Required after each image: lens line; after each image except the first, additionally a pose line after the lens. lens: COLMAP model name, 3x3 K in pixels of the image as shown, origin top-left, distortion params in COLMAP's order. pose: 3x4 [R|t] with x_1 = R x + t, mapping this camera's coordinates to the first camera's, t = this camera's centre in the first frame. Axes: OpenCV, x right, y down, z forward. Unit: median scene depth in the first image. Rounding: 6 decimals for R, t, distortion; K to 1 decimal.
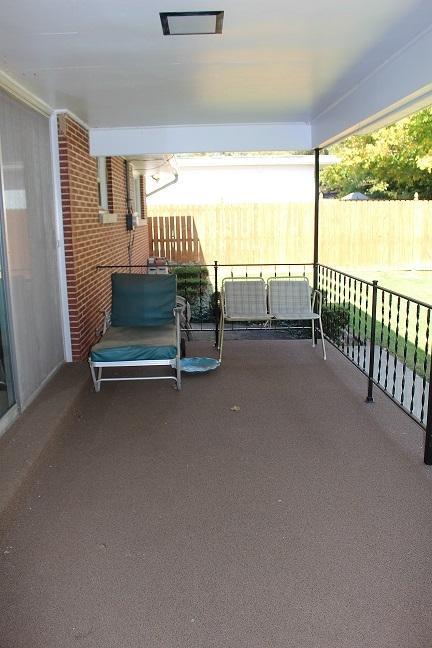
lens RADIAL K [[529.8, 0, 216.0], [0, 529.8, 324.0], [0, 0, 1]] dist [-0.140252, 0.099638]
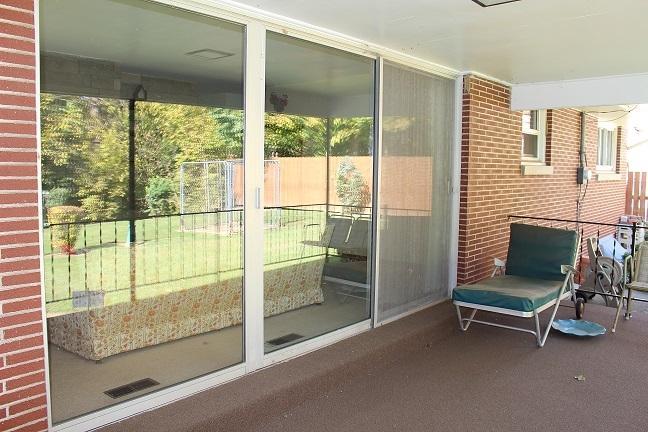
lens RADIAL K [[529.8, 0, 324.0], [0, 529.8, 216.0], [0, 0, 1]] dist [-0.140252, 0.099638]
pose [[0.730188, 0.088720, -0.677462, 0.214581], [-0.160482, 0.986065, -0.043837, -0.005607], [0.664132, 0.140730, 0.734251, 0.006730]]
